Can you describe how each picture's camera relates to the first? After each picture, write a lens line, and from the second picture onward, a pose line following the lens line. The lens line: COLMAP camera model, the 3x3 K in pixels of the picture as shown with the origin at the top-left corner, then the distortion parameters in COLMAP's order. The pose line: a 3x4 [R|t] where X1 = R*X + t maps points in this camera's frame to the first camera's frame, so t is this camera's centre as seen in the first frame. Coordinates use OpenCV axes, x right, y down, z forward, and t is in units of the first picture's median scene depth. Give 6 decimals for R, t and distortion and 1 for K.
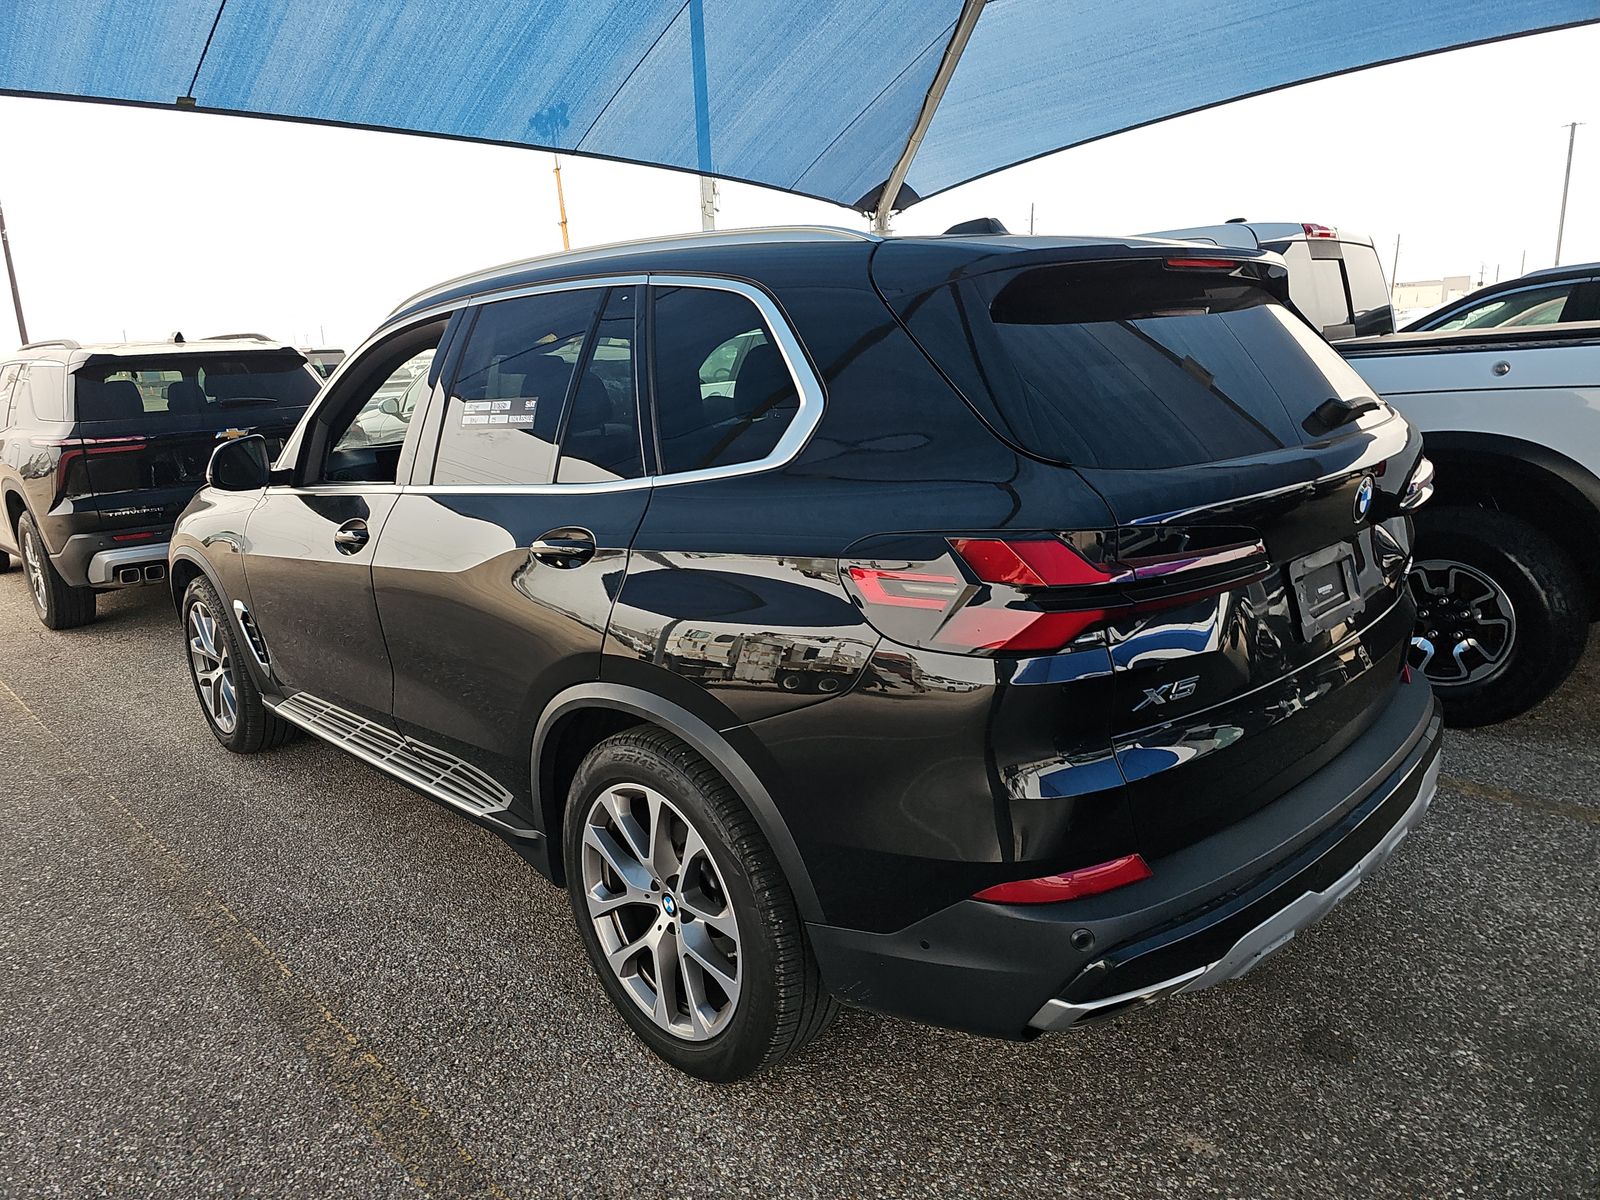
lens RADIAL K [[1067.2, 0, 802.6], [0, 1067.2, 600.5], [0, 0, 1]] dist [0.011219, -0.030267]
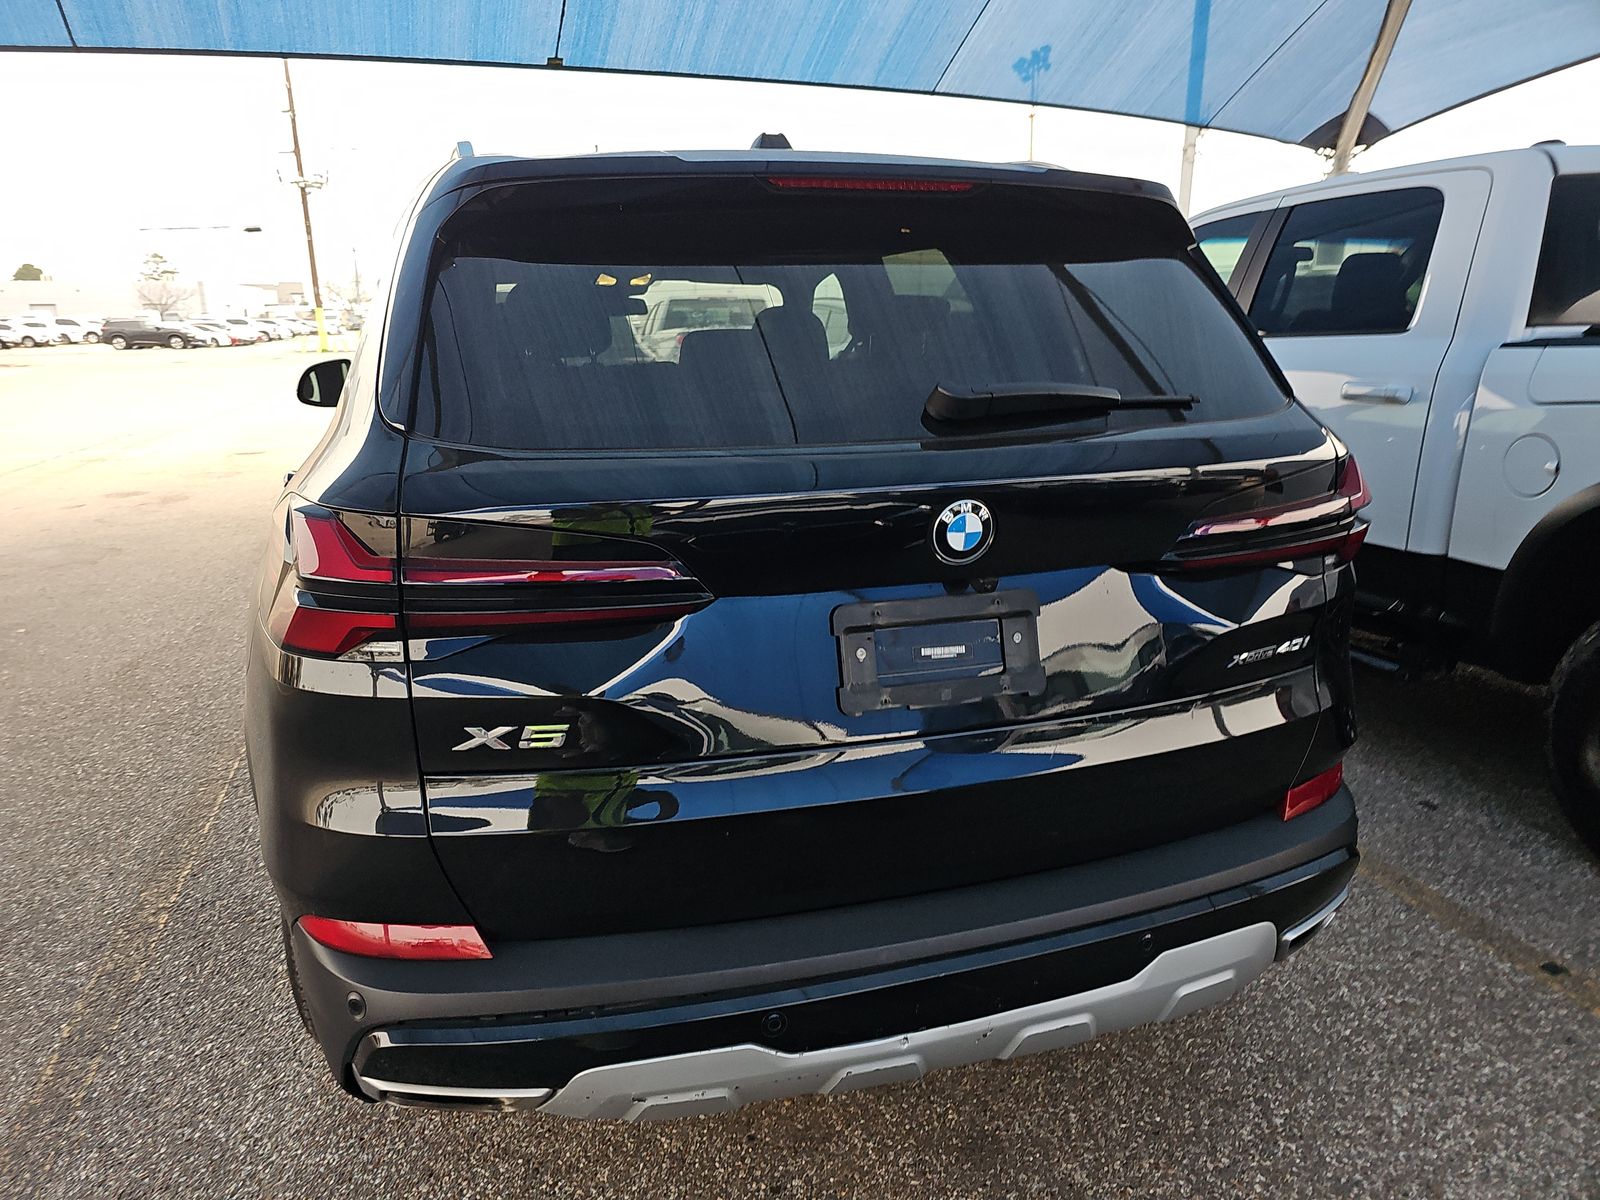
lens RADIAL K [[1067.2, 0, 806.5], [0, 1067.2, 605.1], [0, 0, 1]] dist [0.011219, -0.030267]
pose [[0.893214, 0.149392, -0.424089, 0.194363], [-0.130773, 0.988731, 0.072862, -0.020746], [0.430195, -0.009622, 0.902685, 0.090542]]
